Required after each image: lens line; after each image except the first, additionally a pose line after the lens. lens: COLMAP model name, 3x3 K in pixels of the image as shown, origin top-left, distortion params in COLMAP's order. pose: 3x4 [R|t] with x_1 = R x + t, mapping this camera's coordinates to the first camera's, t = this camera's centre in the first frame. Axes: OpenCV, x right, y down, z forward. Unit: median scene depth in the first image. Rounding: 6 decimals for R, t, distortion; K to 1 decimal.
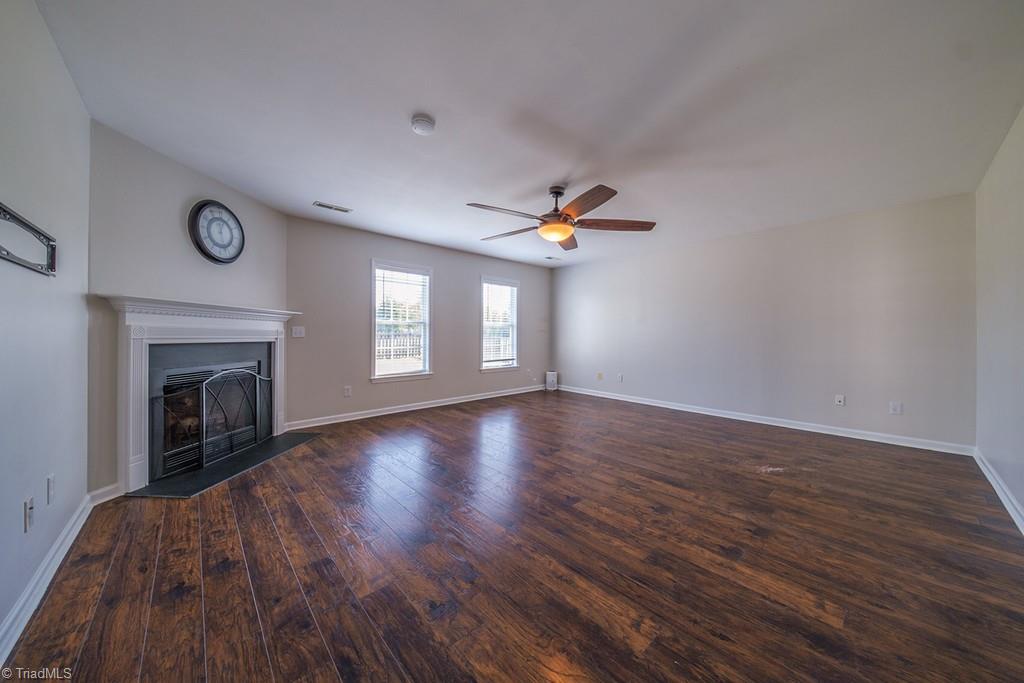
lens RADIAL K [[349.3, 0, 517.6], [0, 349.3, 335.2], [0, 0, 1]] dist [0.055011, -0.027586]
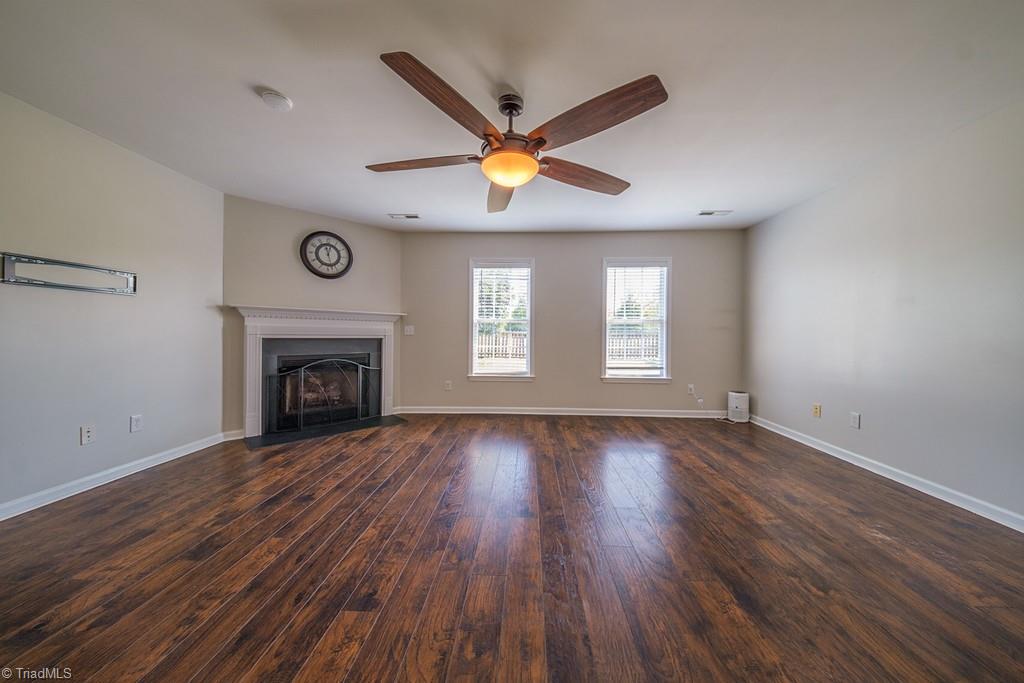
lens RADIAL K [[349.3, 0, 517.6], [0, 349.3, 335.2], [0, 0, 1]] dist [0.055011, -0.027586]
pose [[0.705605, 0.005813, -0.708582, 0.518245], [-0.005979, 0.999980, 0.002250, 0.002661], [0.708580, 0.002649, 0.705625, 0.502498]]
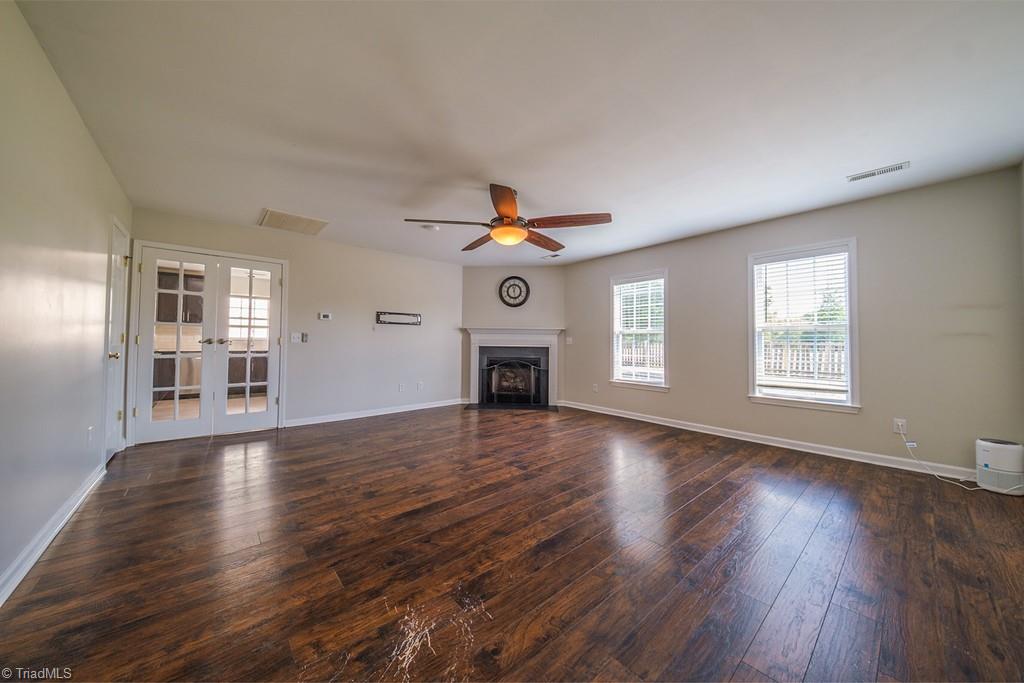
lens RADIAL K [[349.3, 0, 517.6], [0, 349.3, 335.2], [0, 0, 1]] dist [0.055011, -0.027586]
pose [[-0.039657, -0.024310, -0.998918, 0.973376], [-0.008511, 0.999676, -0.023991, 0.004353], [0.999177, 0.007551, -0.039851, 0.962755]]
